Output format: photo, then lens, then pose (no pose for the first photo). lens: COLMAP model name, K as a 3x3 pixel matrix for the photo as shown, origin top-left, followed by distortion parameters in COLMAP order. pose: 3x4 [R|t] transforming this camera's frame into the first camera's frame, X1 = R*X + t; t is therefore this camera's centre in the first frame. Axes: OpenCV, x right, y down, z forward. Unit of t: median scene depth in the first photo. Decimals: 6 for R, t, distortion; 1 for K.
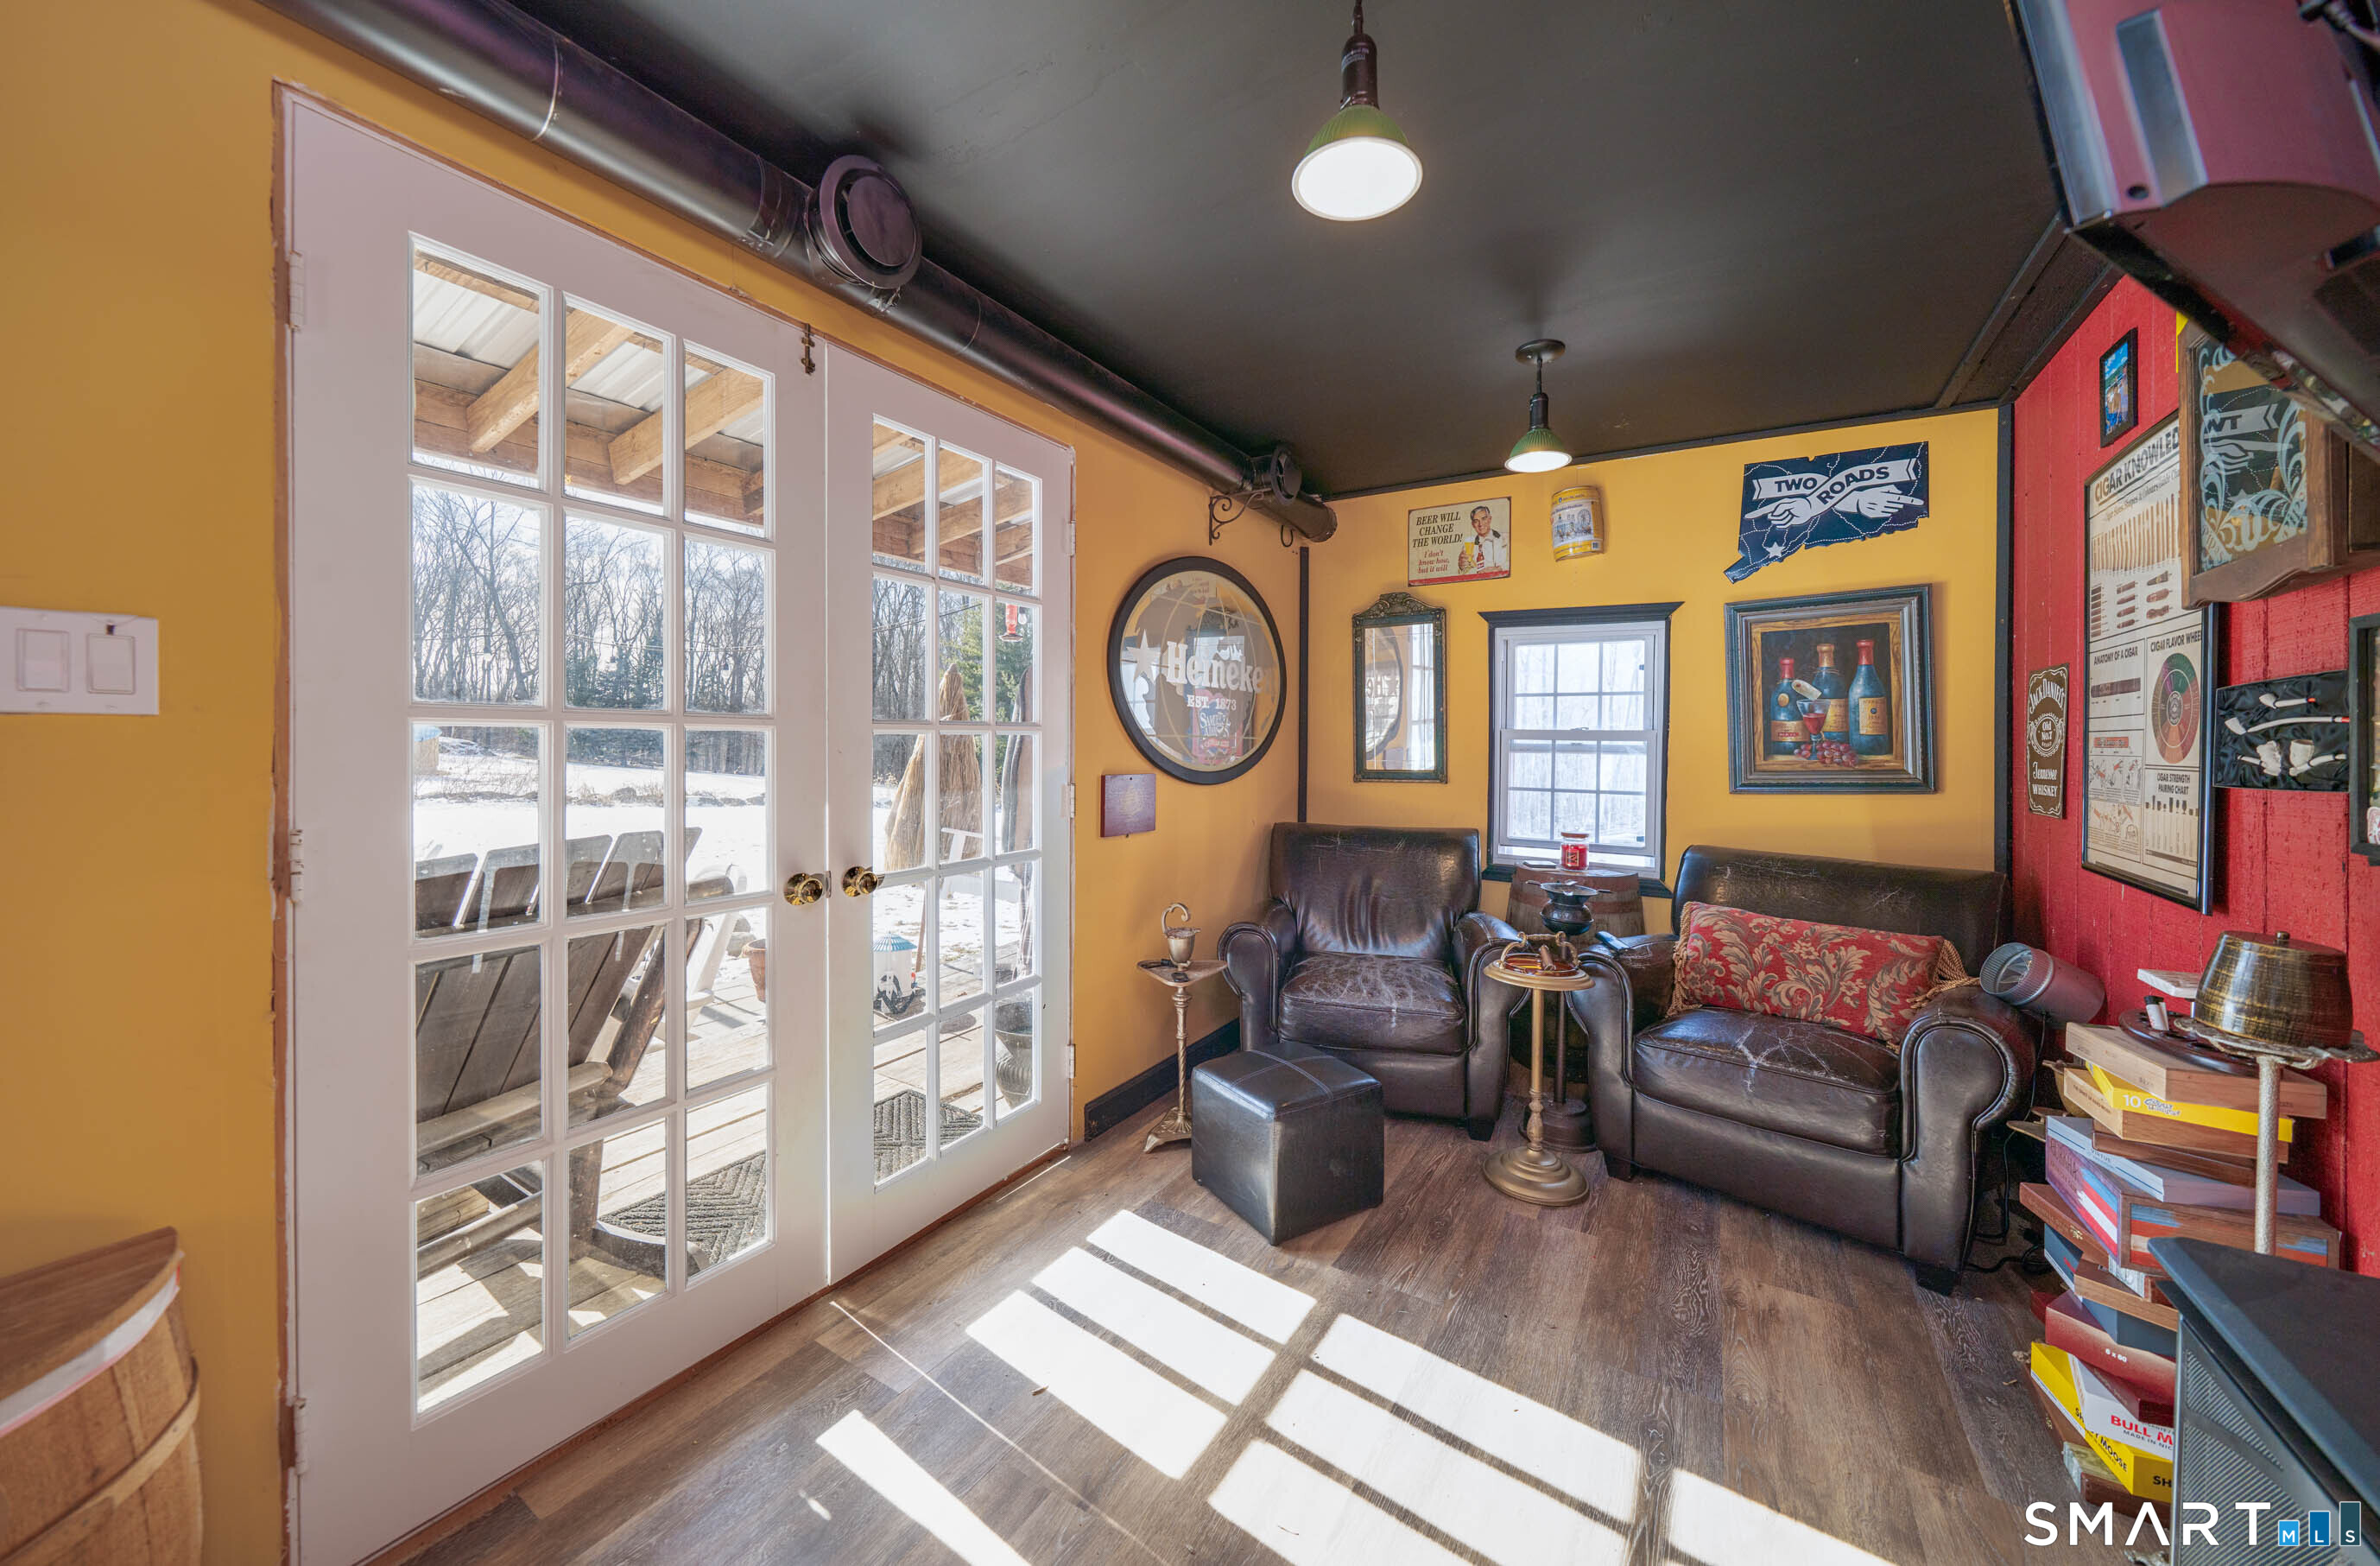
lens RADIAL K [[842.3, 0, 1189.6], [0, 842.3, 753.3], [0, 0, 1]] dist [0.000968, -0.000064]
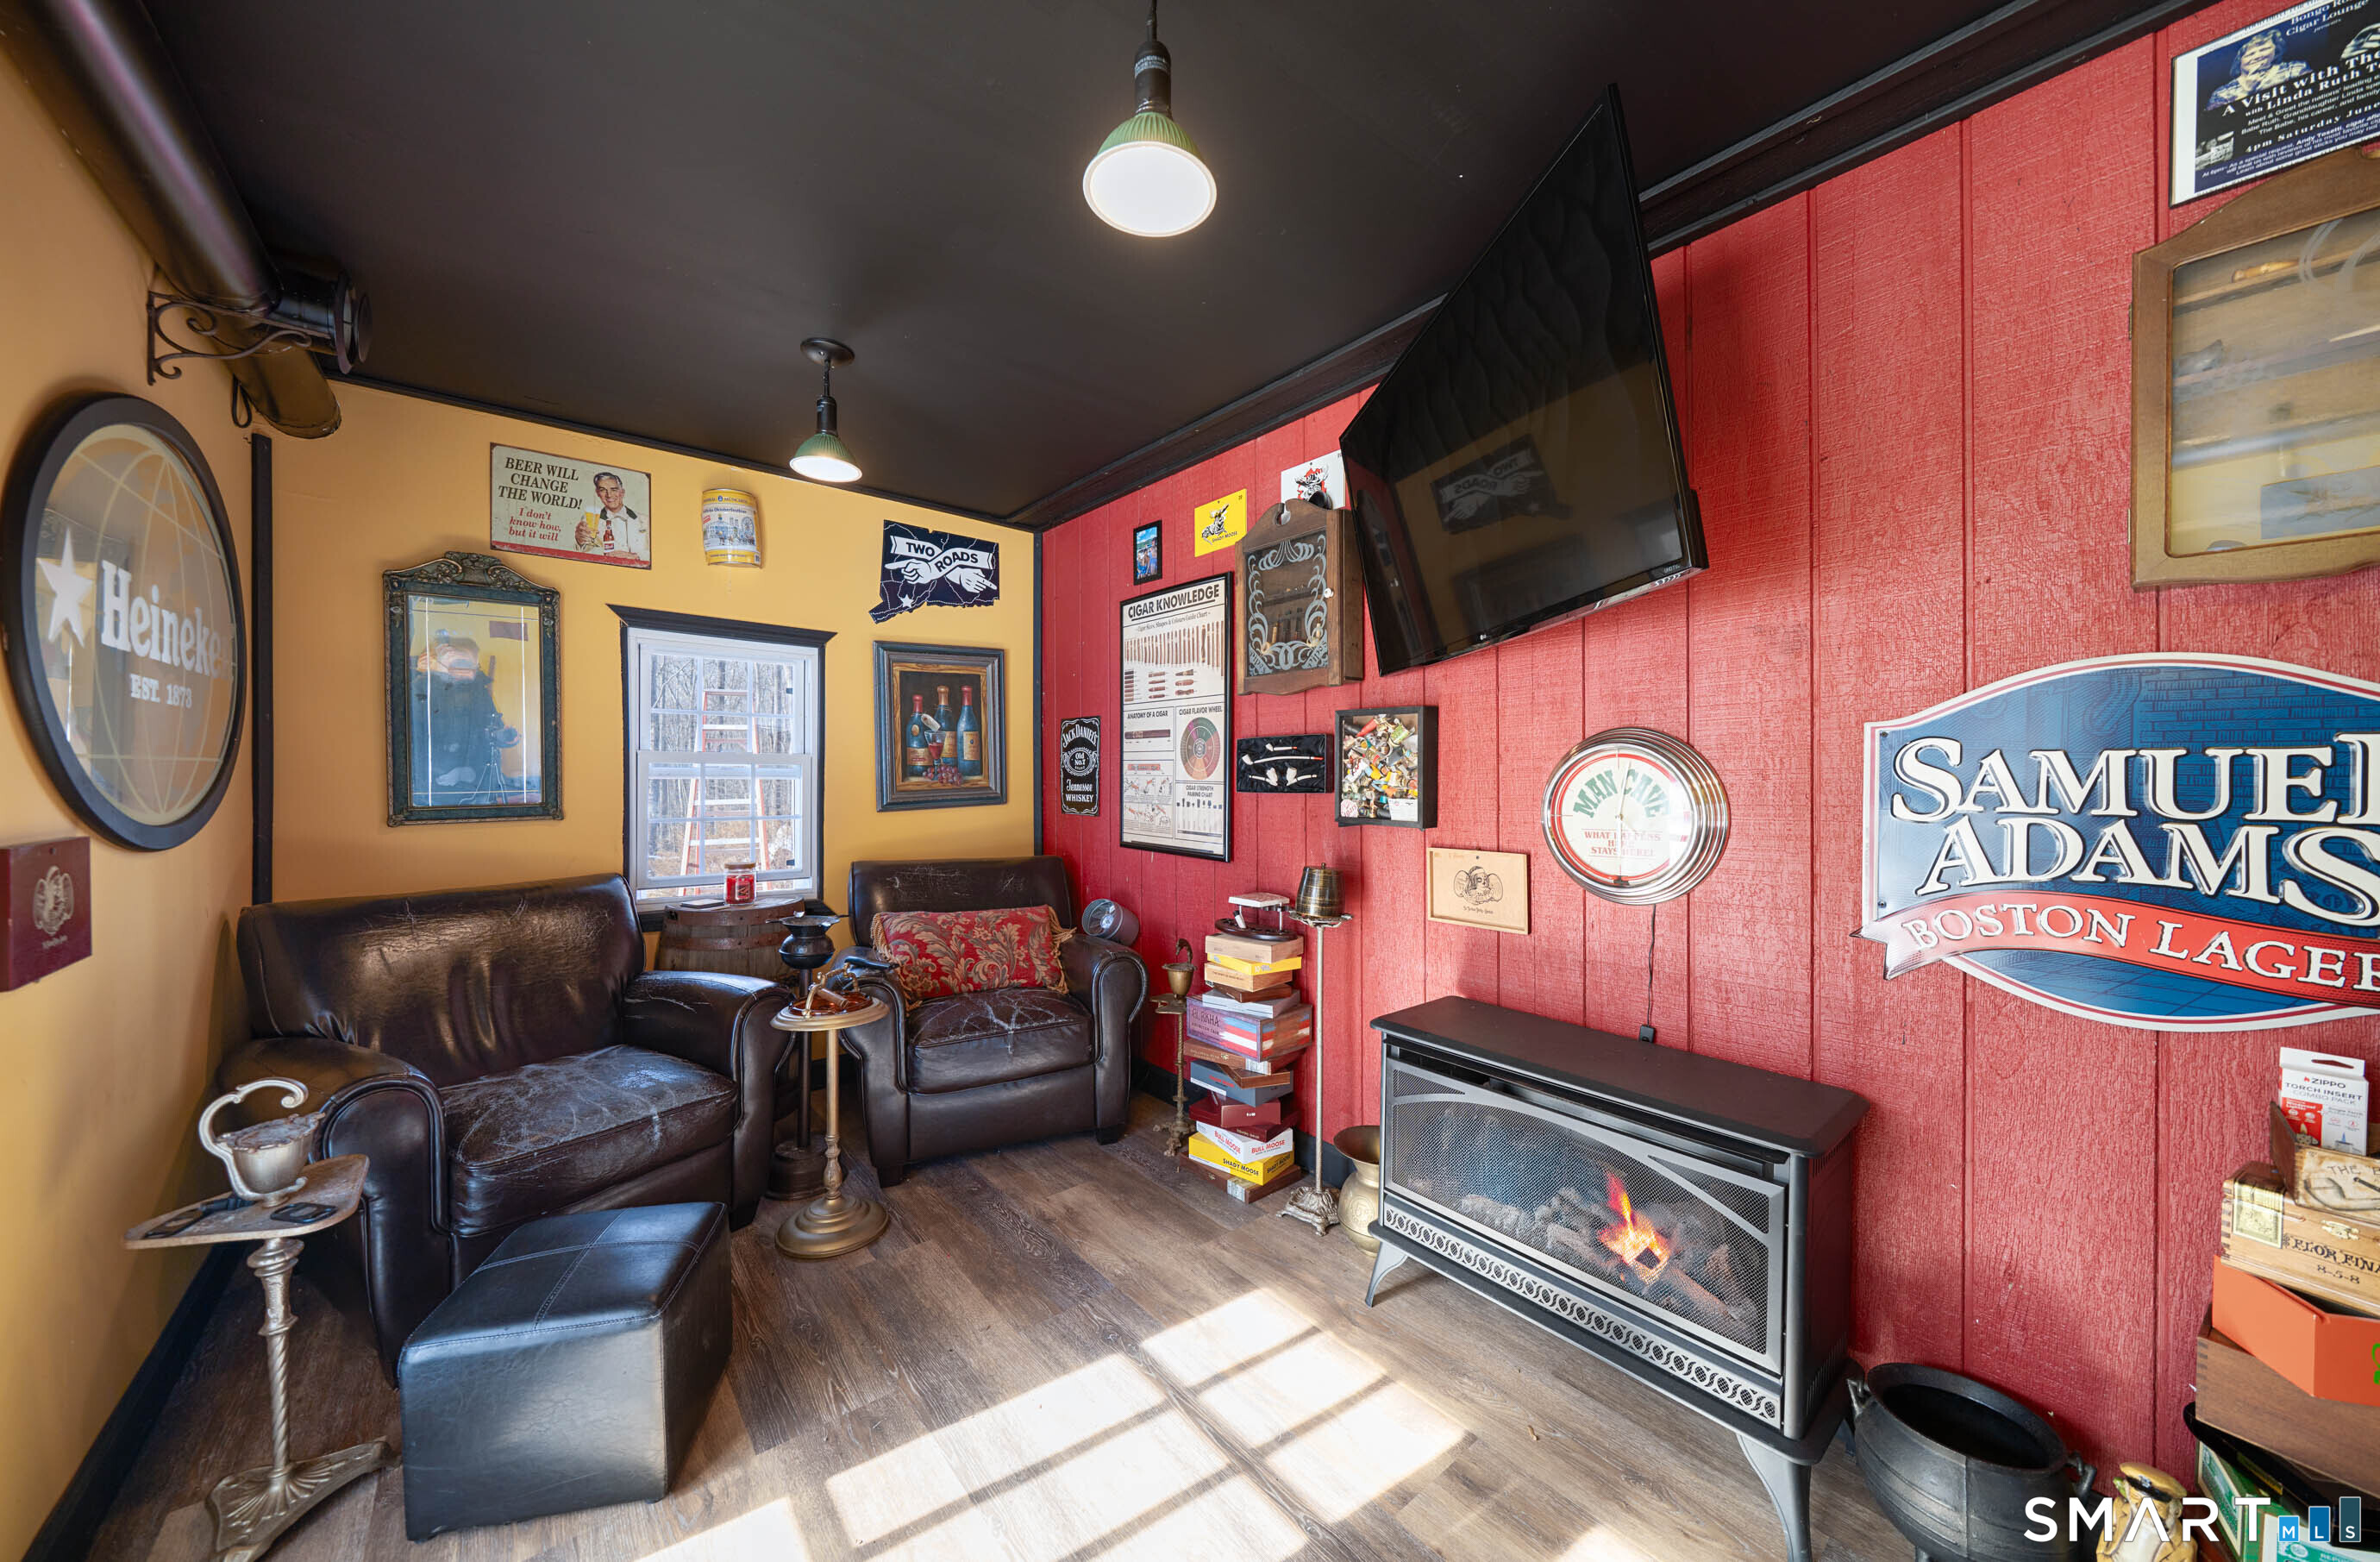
lens RADIAL K [[839.5, 0, 1190.0], [0, 839.5, 781.0], [0, 0, 1]] dist [-0.001204, -0.000148]
pose [[0.324373, -0.019328, 0.945732, -0.312700], [0.009026, 0.999809, 0.017338, -0.010088], [-0.945886, 0.002912, 0.324485, 0.283526]]
